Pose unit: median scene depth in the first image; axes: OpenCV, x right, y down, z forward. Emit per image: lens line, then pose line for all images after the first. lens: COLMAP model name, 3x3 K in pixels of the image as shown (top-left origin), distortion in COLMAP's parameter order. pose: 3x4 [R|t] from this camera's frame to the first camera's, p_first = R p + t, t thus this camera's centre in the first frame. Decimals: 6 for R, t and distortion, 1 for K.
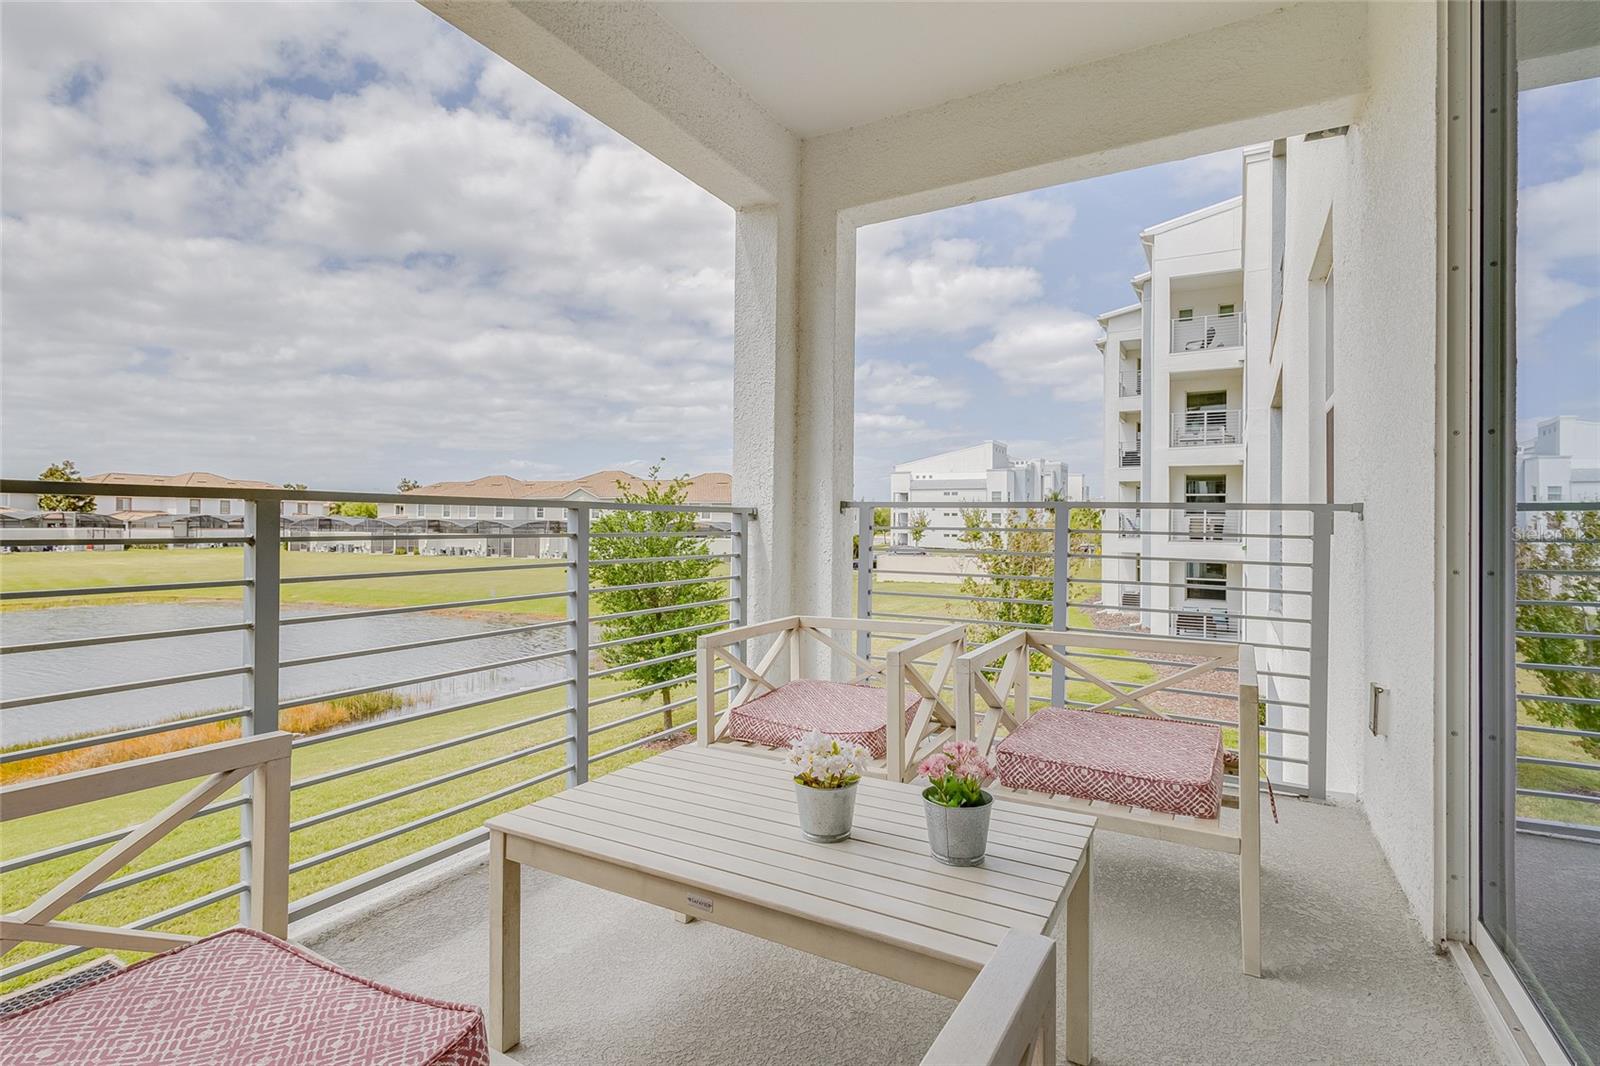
lens RADIAL K [[773.9, 0, 829.8], [0, 773.9, 512.8], [0, 0, 1]] dist [0.014152, -0.004194]
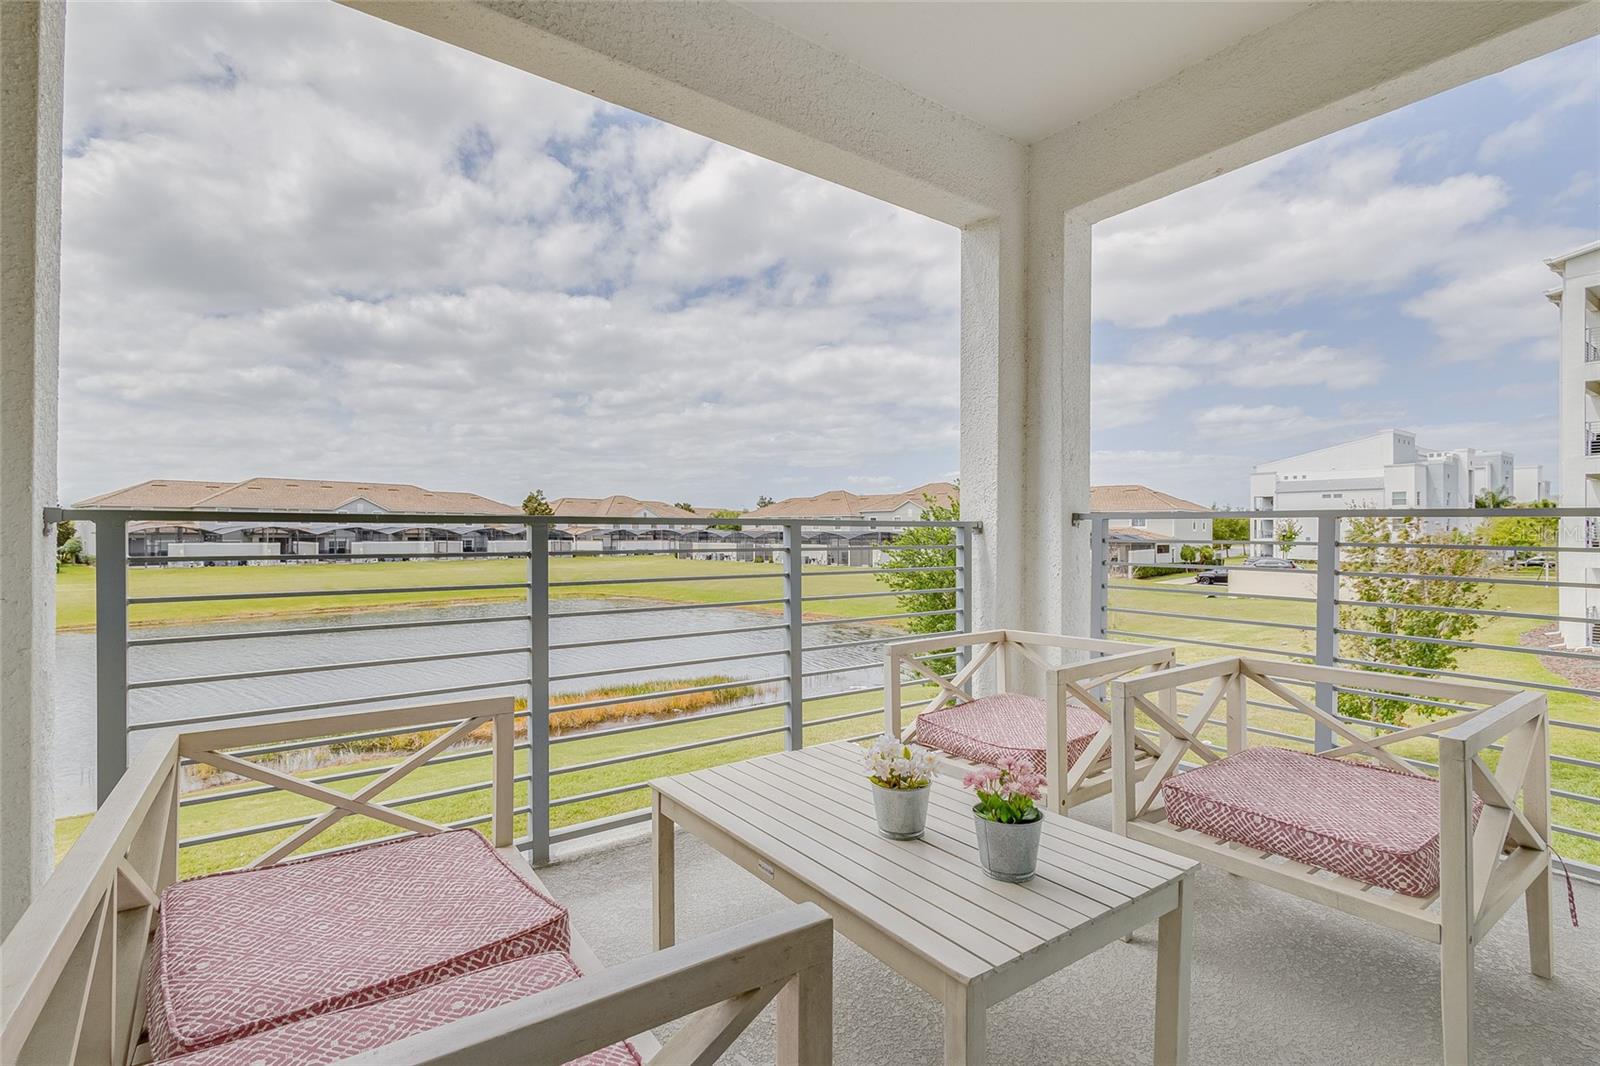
lens RADIAL K [[773.9, 0, 816.6], [0, 773.9, 525.0], [0, 0, 1]] dist [0.014152, -0.004194]
pose [[0.908296, -0.011721, -0.418164, 0.131007], [0.012548, 0.999921, -0.000771, -0.003628], [0.418140, -0.004547, 0.908371, -0.006668]]
